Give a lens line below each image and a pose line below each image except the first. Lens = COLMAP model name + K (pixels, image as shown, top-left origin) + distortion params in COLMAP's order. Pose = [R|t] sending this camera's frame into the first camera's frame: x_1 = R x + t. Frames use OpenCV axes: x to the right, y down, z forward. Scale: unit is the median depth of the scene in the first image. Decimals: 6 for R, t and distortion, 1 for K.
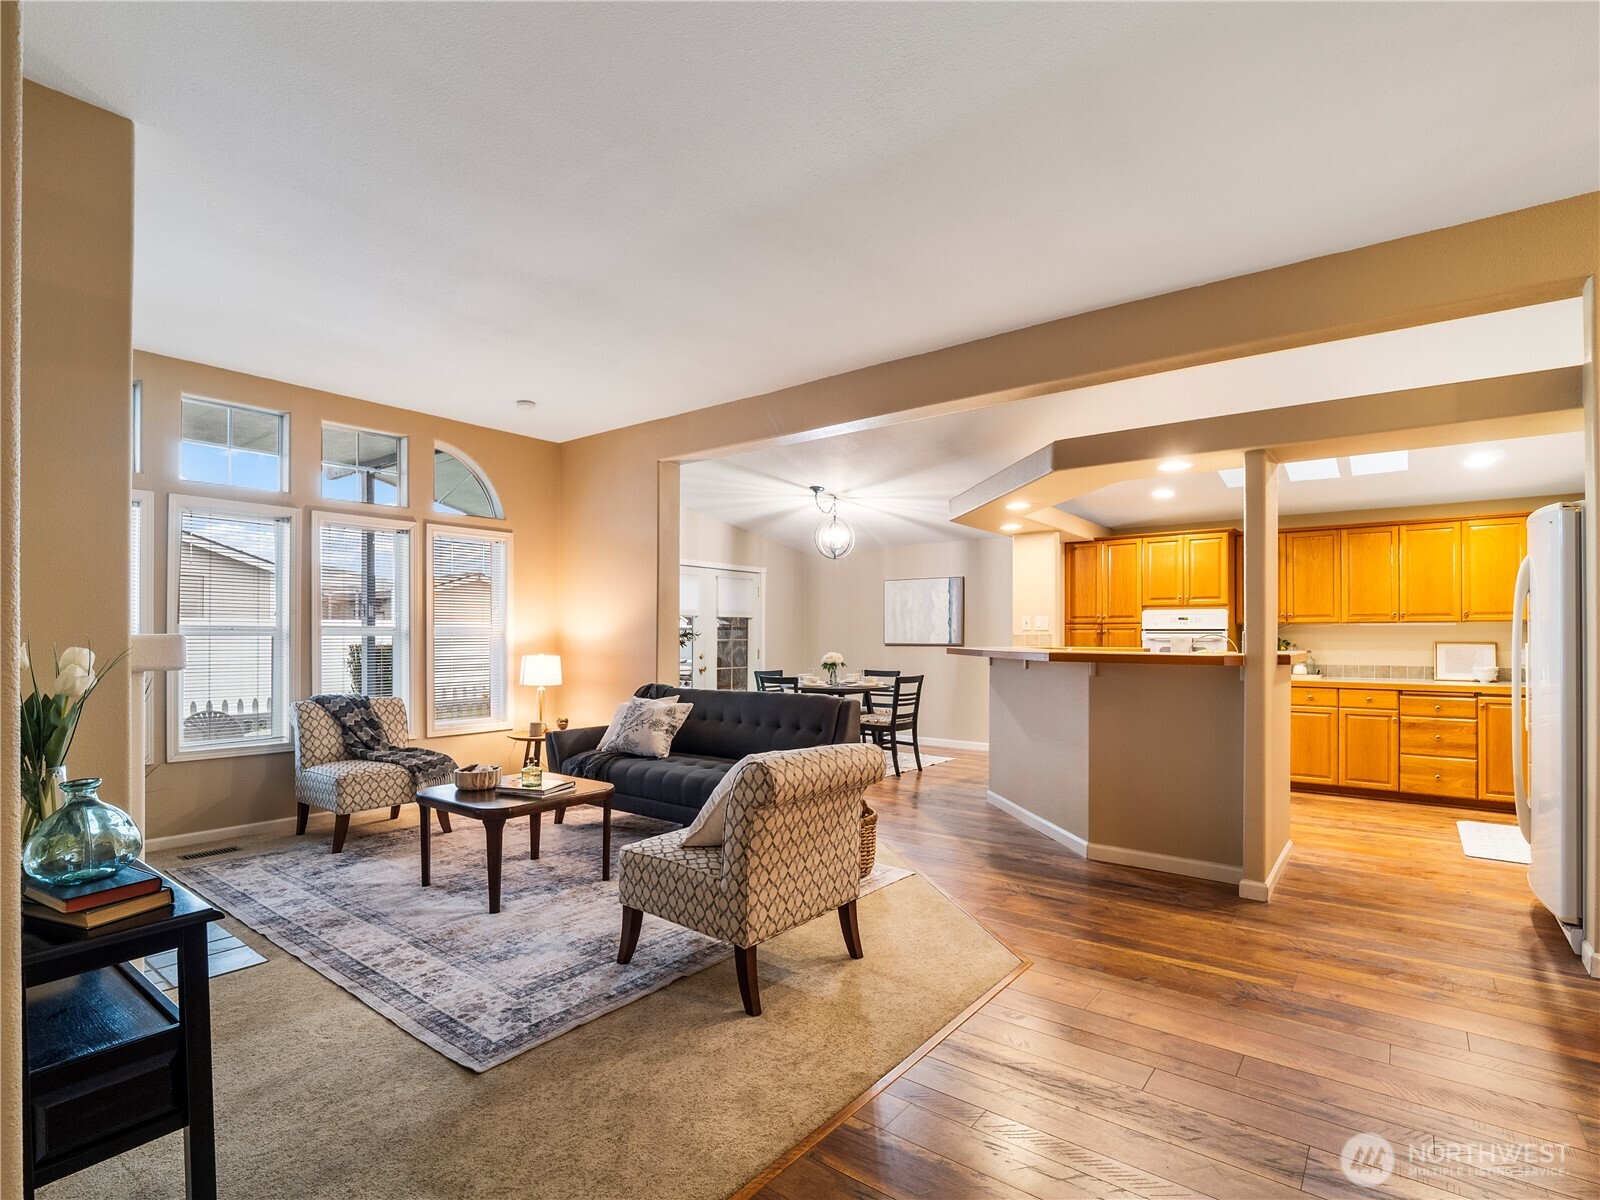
lens RADIAL K [[790.5, 0, 803.6], [0, 790.5, 634.6], [0, 0, 1]] dist [-0.015762, -0.000494]
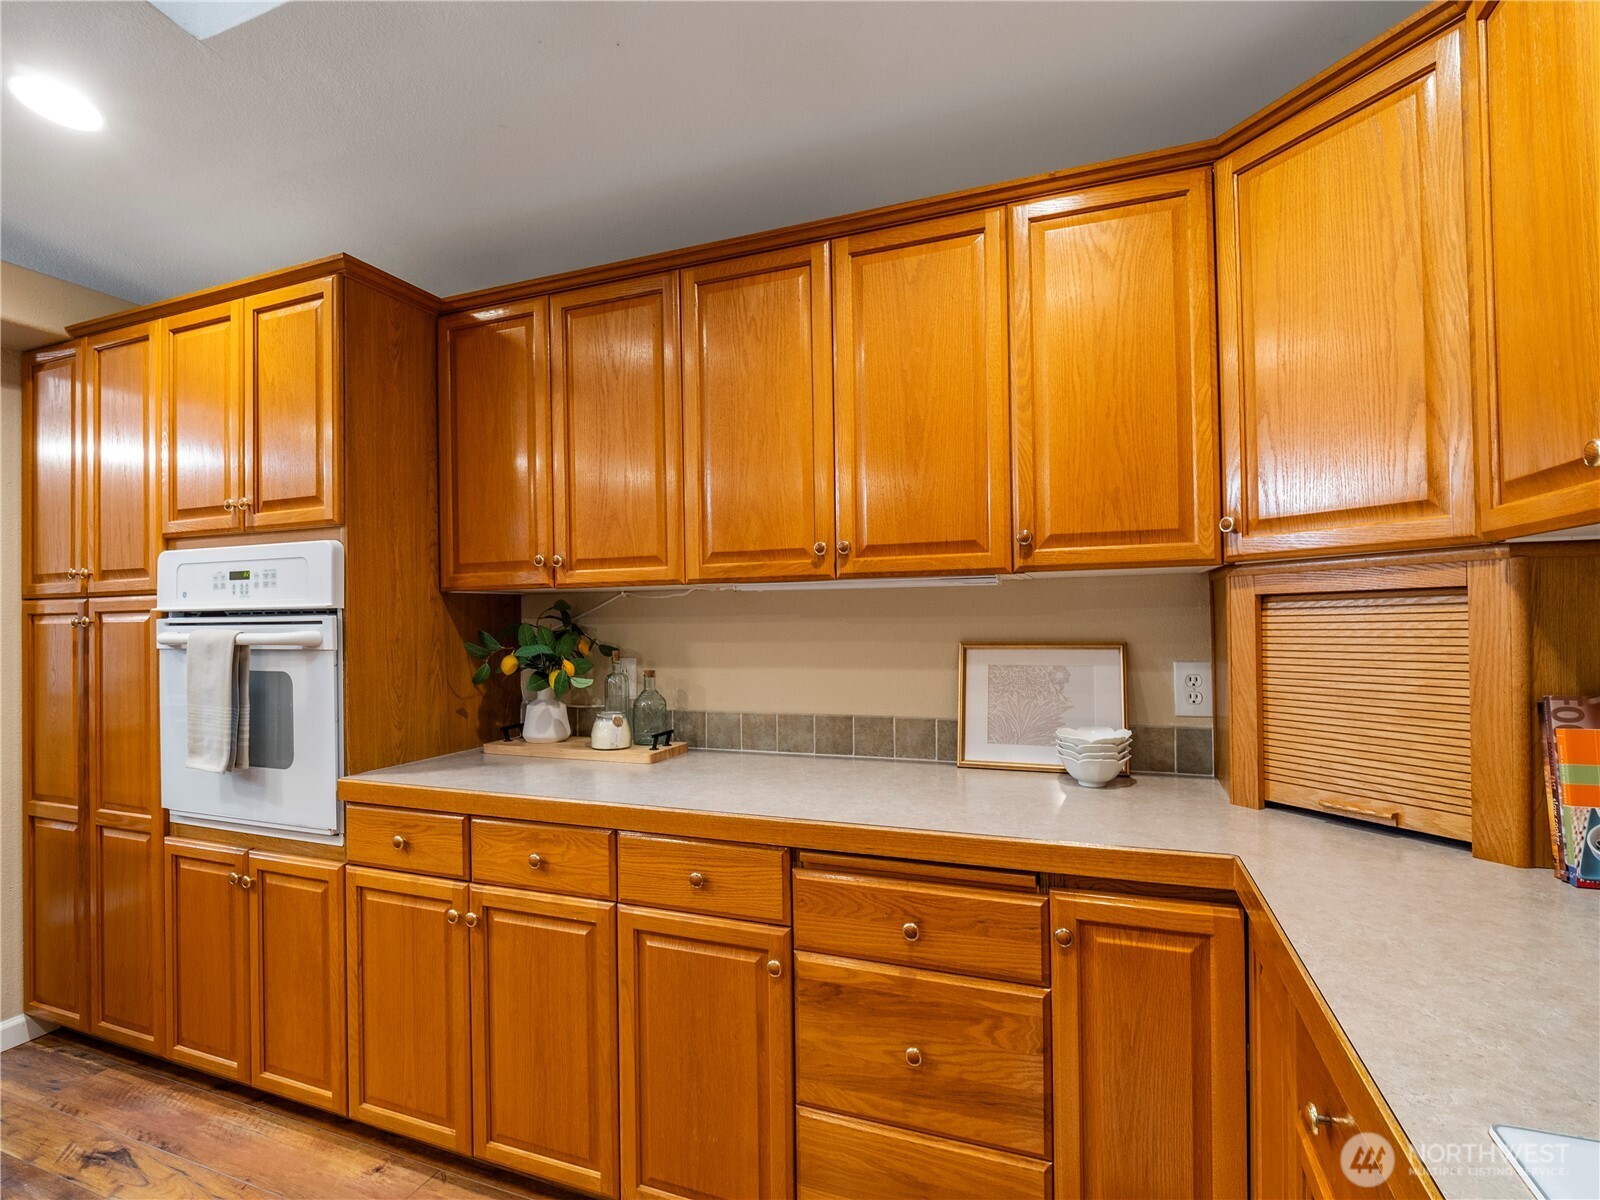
lens RADIAL K [[782.0, 0, 786.4], [0, 782.0, 609.0], [0, 0, 1]] dist [-0.012455, -0.001477]
pose [[0.960020, -0.012001, 0.279675, 0.663092], [0.015047, 0.999849, -0.008746, -0.002038], [-0.279528, 0.012605, 0.960055, 0.731229]]
